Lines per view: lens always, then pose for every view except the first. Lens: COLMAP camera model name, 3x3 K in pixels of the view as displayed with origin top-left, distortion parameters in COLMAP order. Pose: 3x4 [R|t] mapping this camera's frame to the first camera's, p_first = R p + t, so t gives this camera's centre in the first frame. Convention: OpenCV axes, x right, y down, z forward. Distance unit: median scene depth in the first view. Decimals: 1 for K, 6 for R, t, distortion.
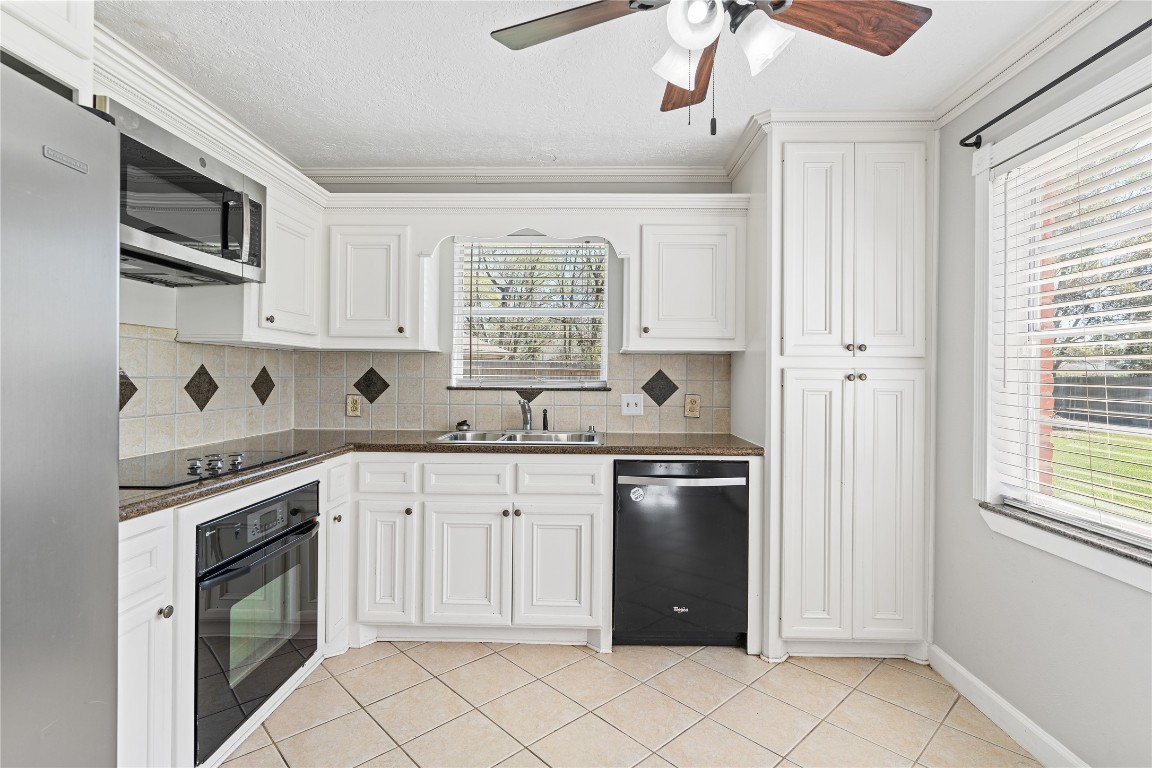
lens RADIAL K [[561.3, 0, 575.9], [0, 561.3, 365.8], [0, 0, 1]] dist [0.001381, 0.000251]
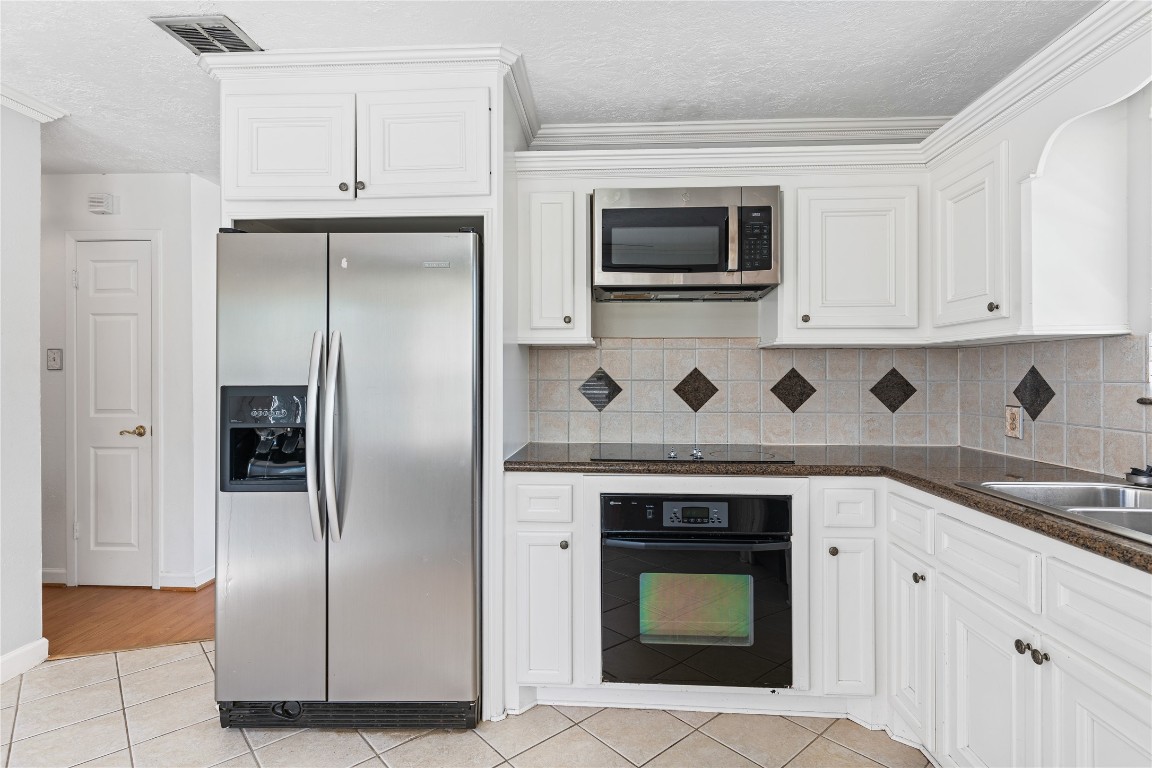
lens RADIAL K [[569.7, 0, 580.8], [0, 569.7, 378.4], [0, 0, 1]] dist [0.003172, 0.000435]
pose [[-0.020469, -0.005084, -0.999778, 0.396655], [0.016966, 0.999841, -0.005432, 0.015276], [0.999647, -0.017074, -0.020380, 0.604076]]
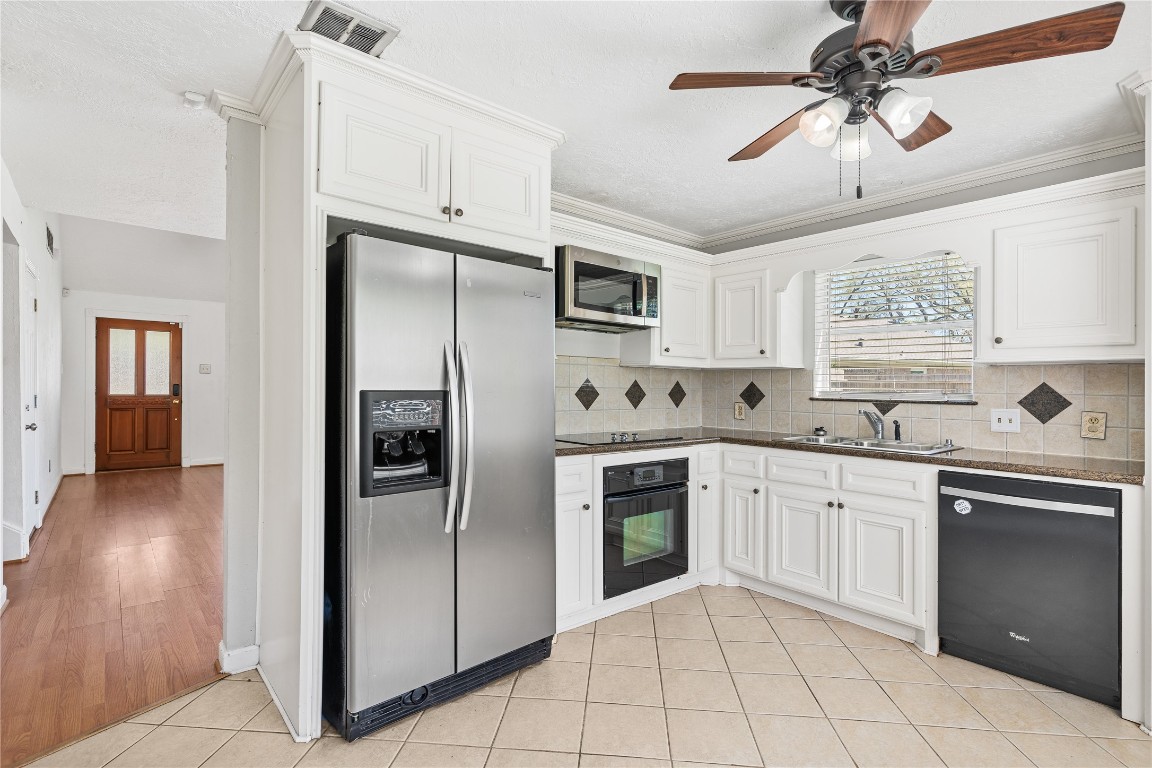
lens RADIAL K [[546.7, 0, 576.0], [0, 546.7, 384.0], [0, 0, 1]] dist [0.006104, 0.001062]
pose [[0.667886, -0.001569, -0.744262, 0.368675], [0.005184, 0.999983, 0.002544, 0.003817], [0.744246, -0.005558, 0.667883, -0.162225]]
